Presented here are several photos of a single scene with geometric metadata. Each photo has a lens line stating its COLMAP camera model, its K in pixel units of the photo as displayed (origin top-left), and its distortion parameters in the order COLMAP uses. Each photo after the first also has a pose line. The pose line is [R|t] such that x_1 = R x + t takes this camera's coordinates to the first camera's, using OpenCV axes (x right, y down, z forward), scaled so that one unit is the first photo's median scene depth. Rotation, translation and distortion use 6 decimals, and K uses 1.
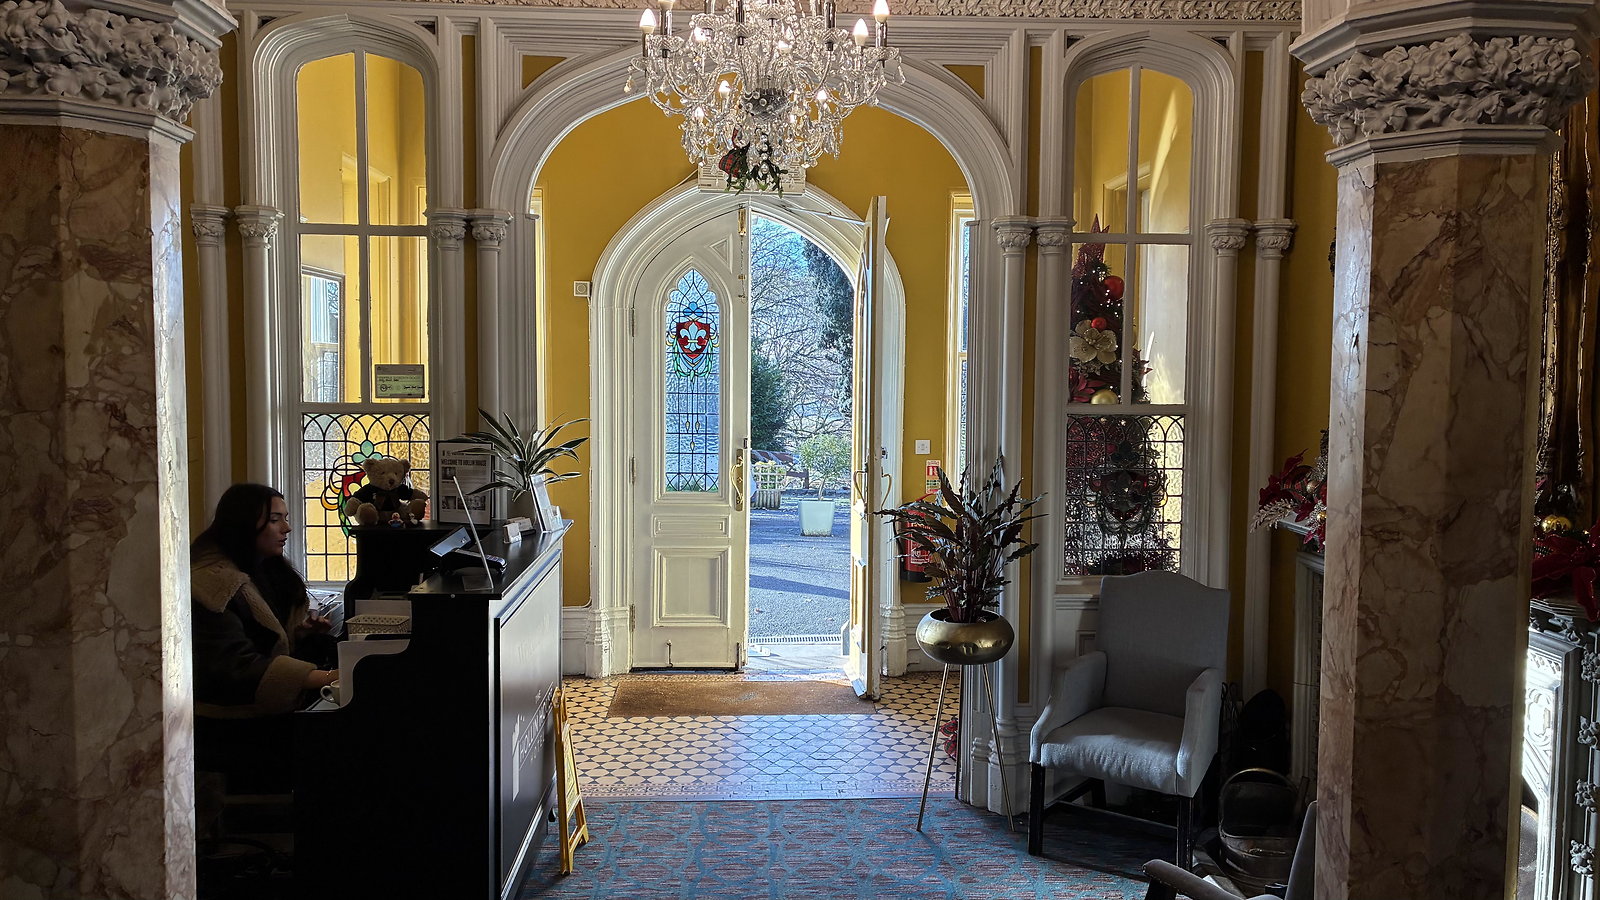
lens RADIAL K [[1217.2, 0, 812.2], [0, 1217.2, 432.3], [0, 0, 1]] dist [0.052253, -0.056664]
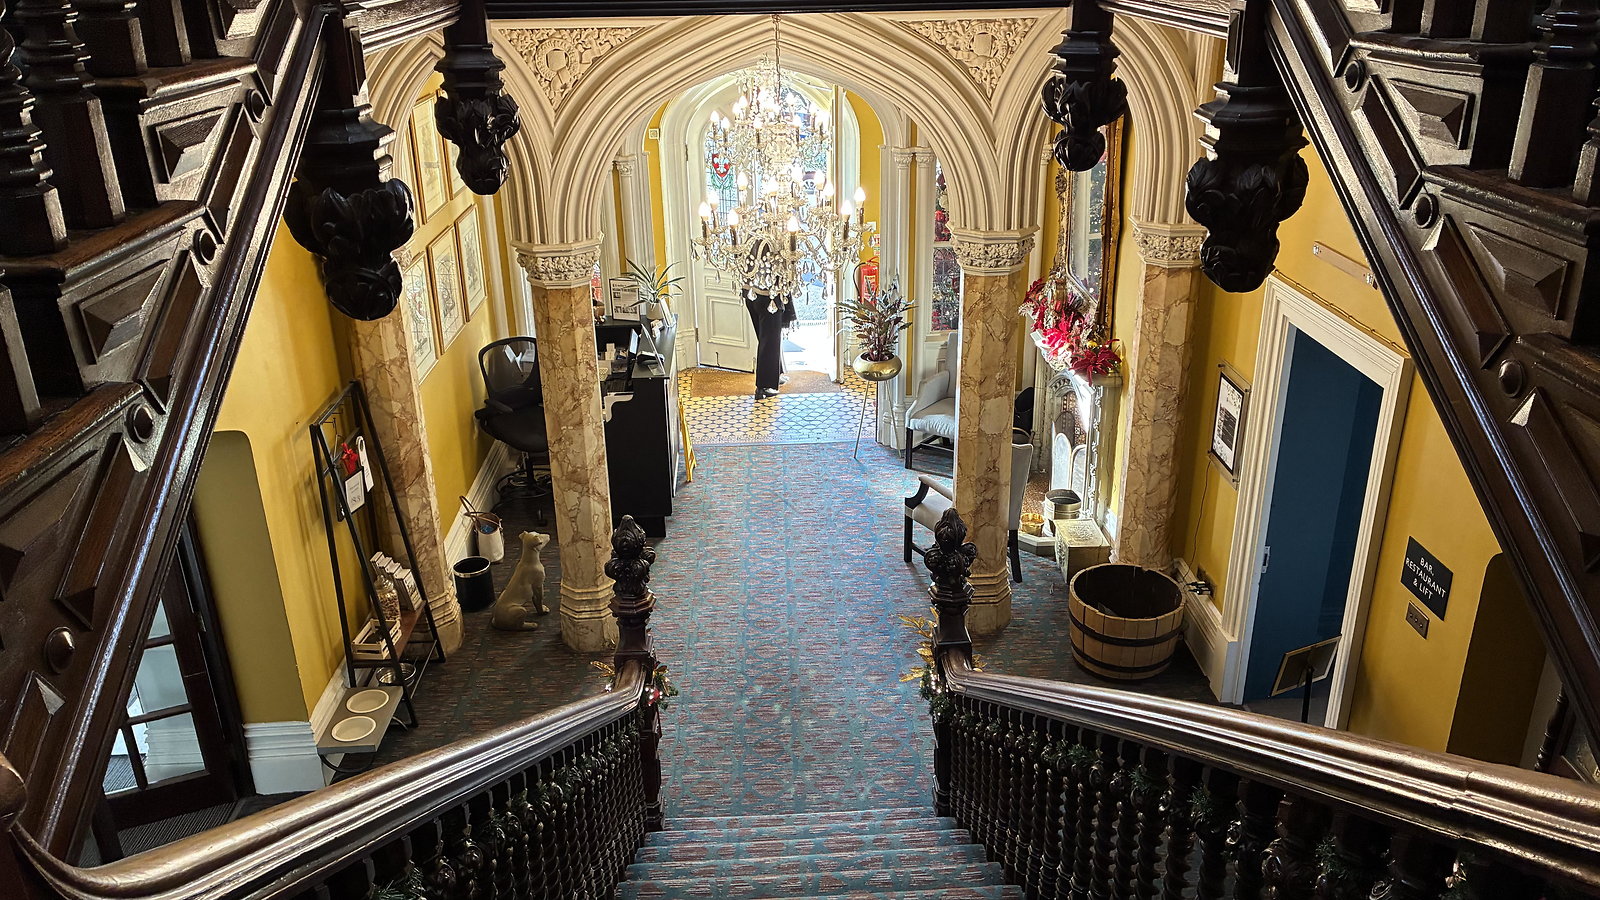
lens RADIAL K [[1217.2, 0, 820.4], [0, 1217.2, 446.6], [0, 0, 1]] dist [0.052253, -0.056664]
pose [[0.999781, -0.020471, -0.004418, 0.035618], [0.020795, 0.945482, 0.325008, -0.335039], [-0.002477, -0.325029, 0.945701, -0.866008]]
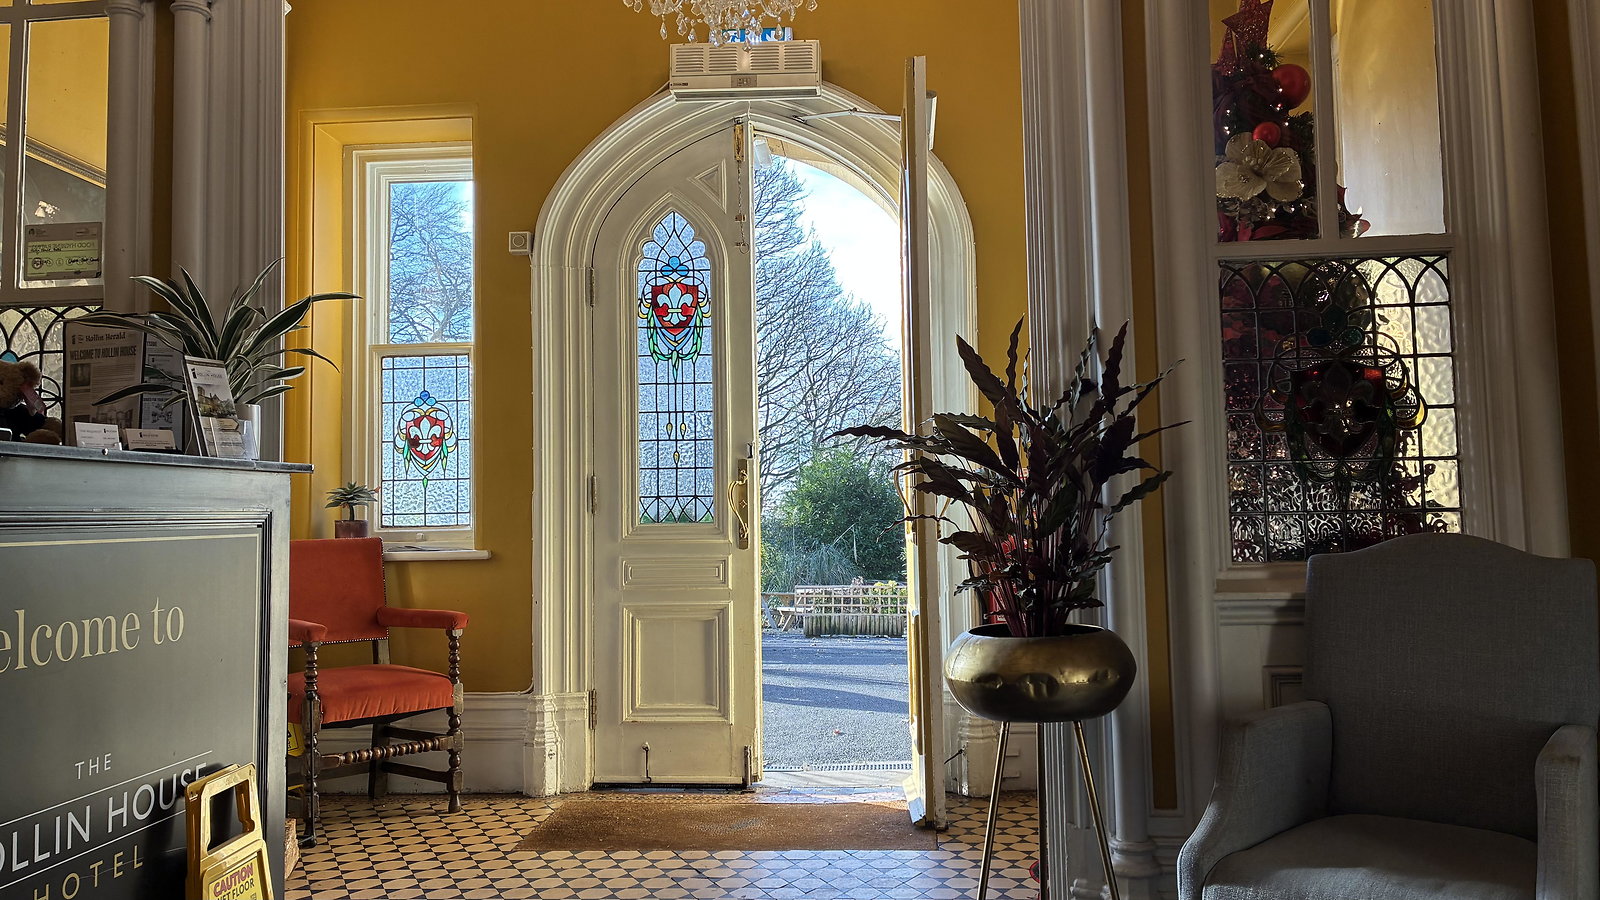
lens RADIAL K [[1217.2, 0, 805.1], [0, 1217.2, 430.2], [0, 0, 1]] dist [0.052253, -0.056664]
pose [[0.990817, -0.037890, -0.129796, 0.093533], [0.020486, 0.990920, -0.132881, 0.126275], [0.133652, 0.129002, 0.982596, 0.443597]]
